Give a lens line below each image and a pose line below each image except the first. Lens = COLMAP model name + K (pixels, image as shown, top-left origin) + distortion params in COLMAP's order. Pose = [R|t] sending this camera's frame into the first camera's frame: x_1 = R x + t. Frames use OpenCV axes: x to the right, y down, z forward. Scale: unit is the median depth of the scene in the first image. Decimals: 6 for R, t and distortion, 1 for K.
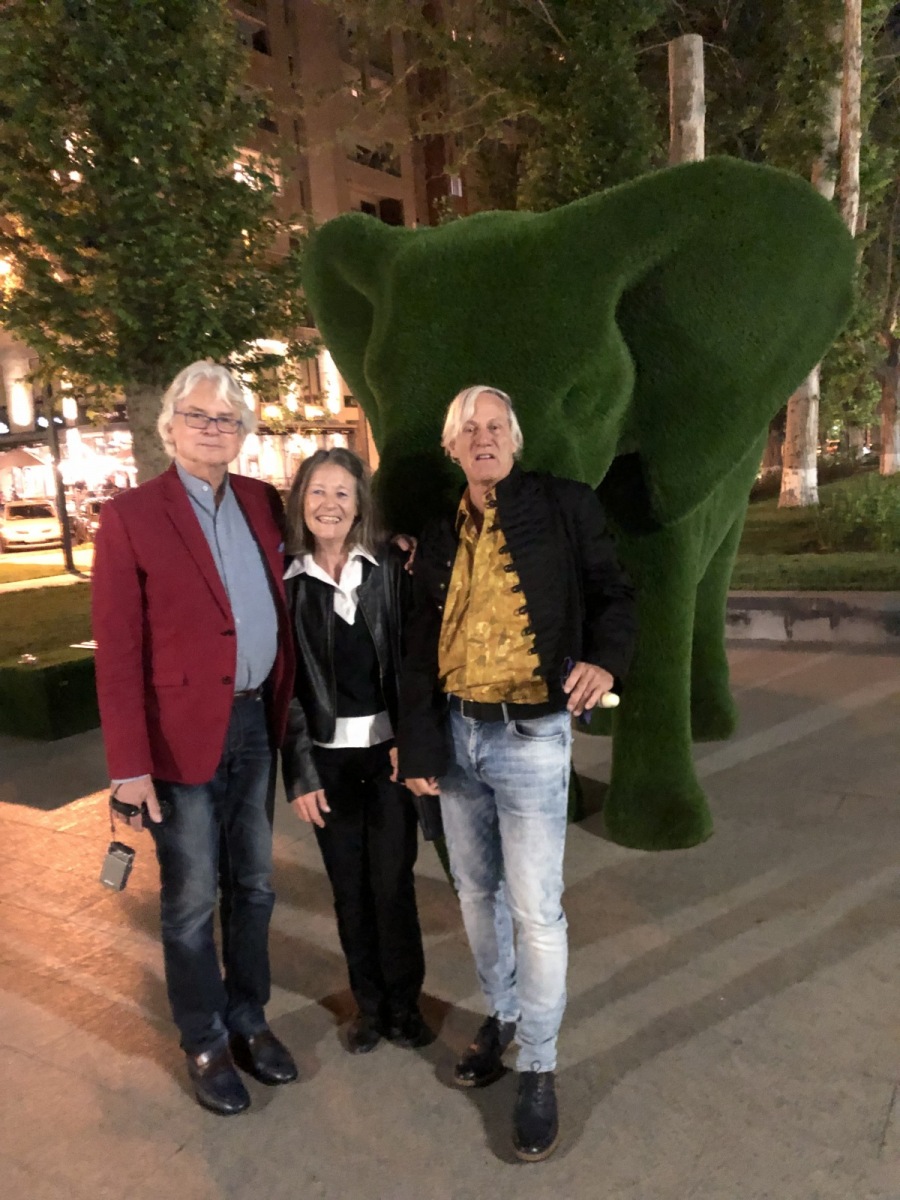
lens RADIAL K [[1026.1, 0, 450.1], [0, 1026.1, 524.7], [0, 0, 1]] dist [0.039966, 0.002469]
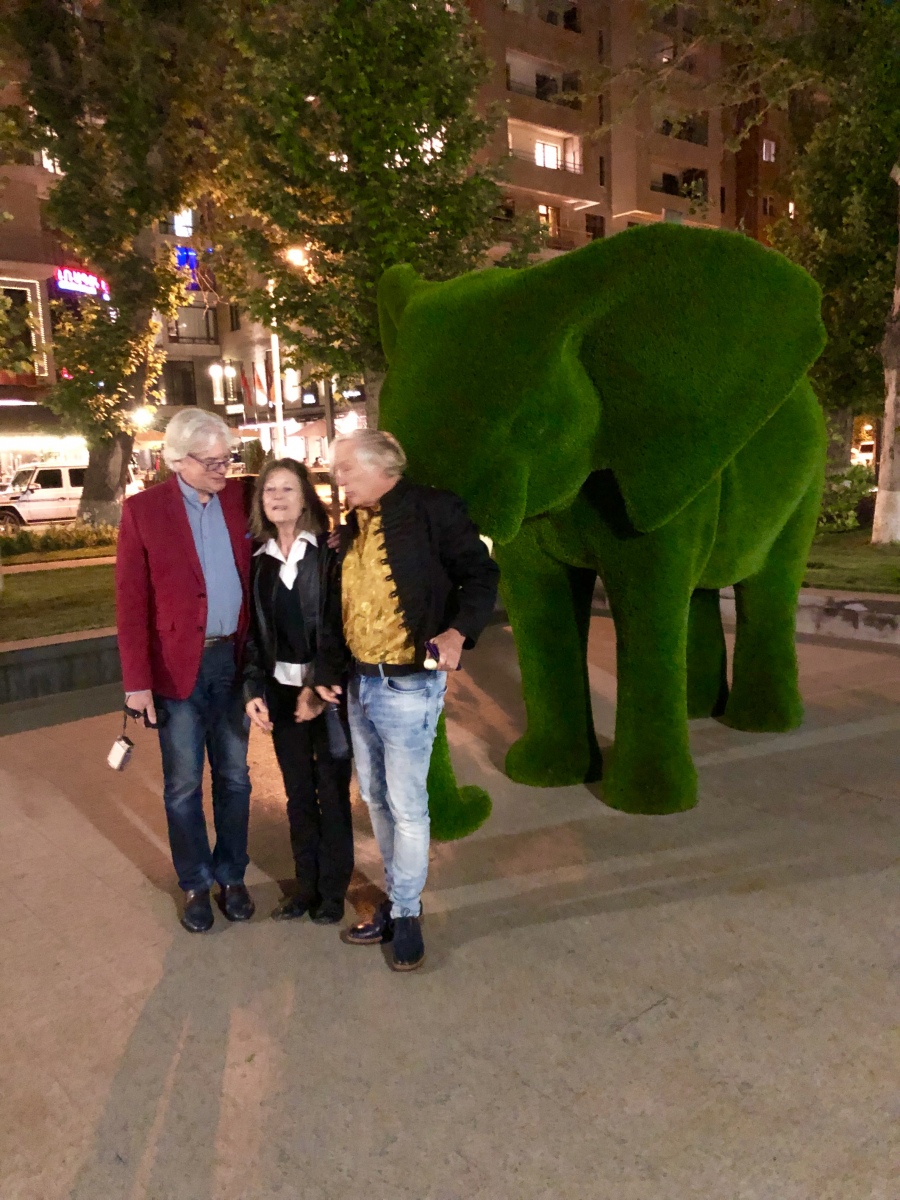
lens RADIAL K [[1026.1, 0, 450.1], [0, 1026.1, 524.7], [0, 0, 1]] dist [0.039966, 0.002469]
pose [[0.954040, 0.055493, -0.294497, 0.479022], [-0.047165, 0.998263, 0.035314, -0.052666], [0.295945, -0.019802, 0.955000, -0.223694]]
